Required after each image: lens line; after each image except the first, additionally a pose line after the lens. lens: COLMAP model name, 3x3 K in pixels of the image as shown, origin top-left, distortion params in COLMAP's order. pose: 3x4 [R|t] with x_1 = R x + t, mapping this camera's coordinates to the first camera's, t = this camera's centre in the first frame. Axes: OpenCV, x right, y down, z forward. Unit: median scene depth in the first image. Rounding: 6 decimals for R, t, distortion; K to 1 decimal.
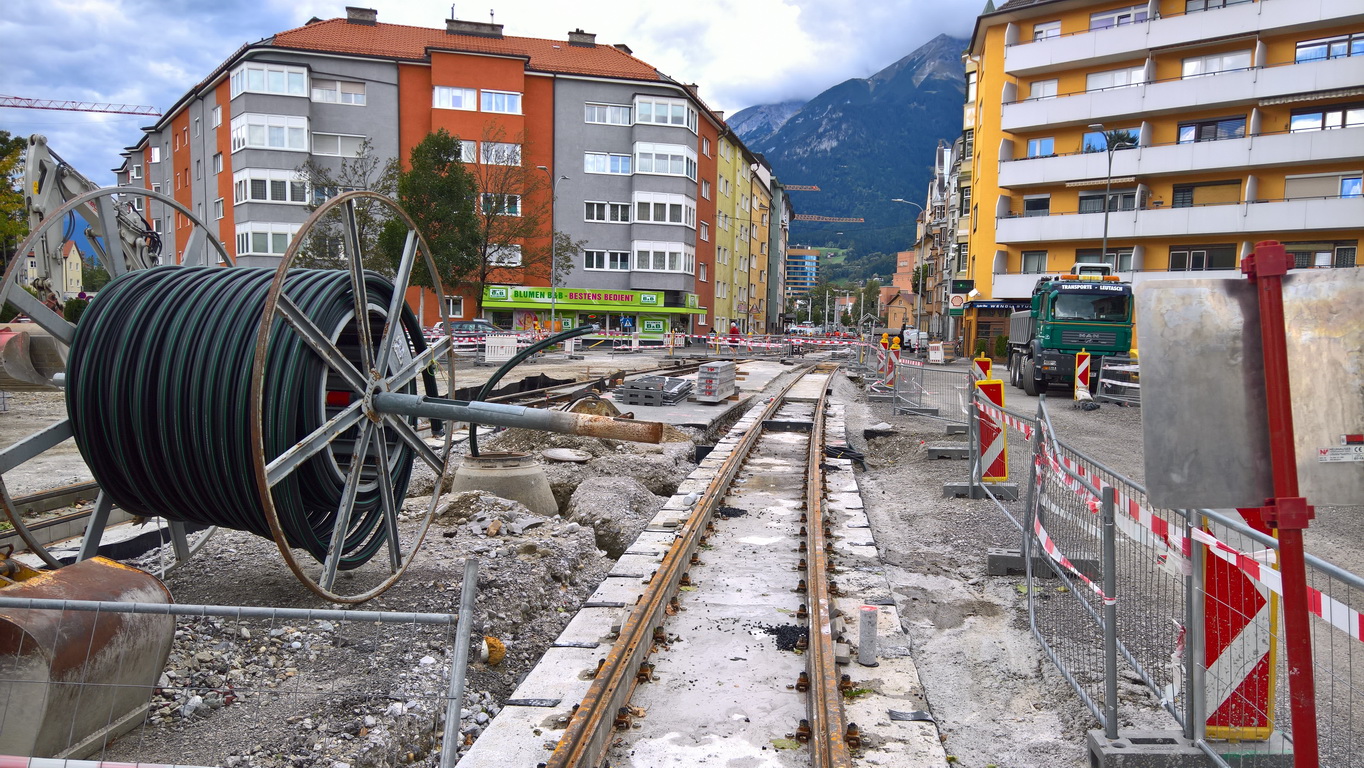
lens RADIAL K [[764.8, 0, 682.0], [0, 764.8, 384.0], [0, 0, 1]] dist [-0.000847, -0.000353]
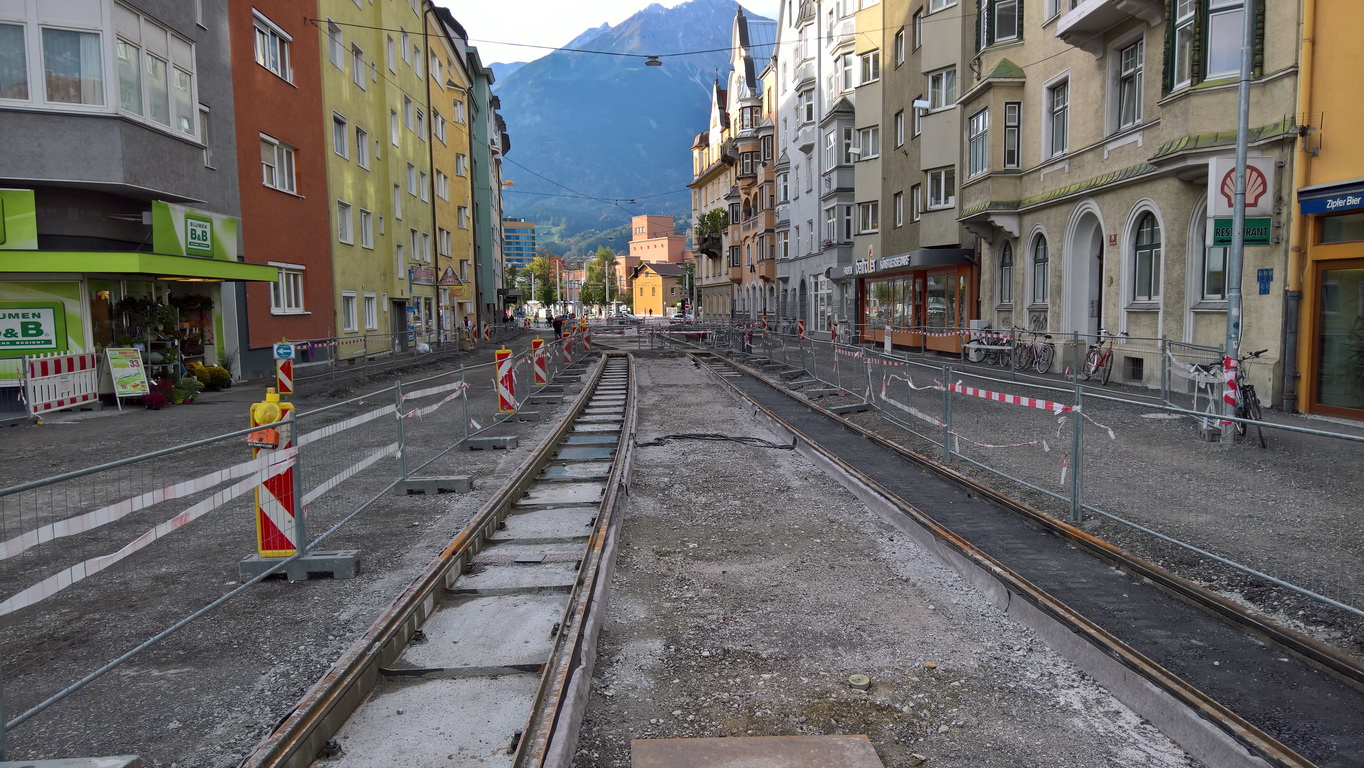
lens RADIAL K [[764.8, 0, 682.0], [0, 764.8, 384.0], [0, 0, 1]] dist [-0.000847, -0.000353]
pose [[0.933043, -0.071938, 0.352500, 0.035327], [0.063119, 0.997340, 0.036465, -0.023498], [-0.354185, -0.011773, 0.935101, 0.305159]]
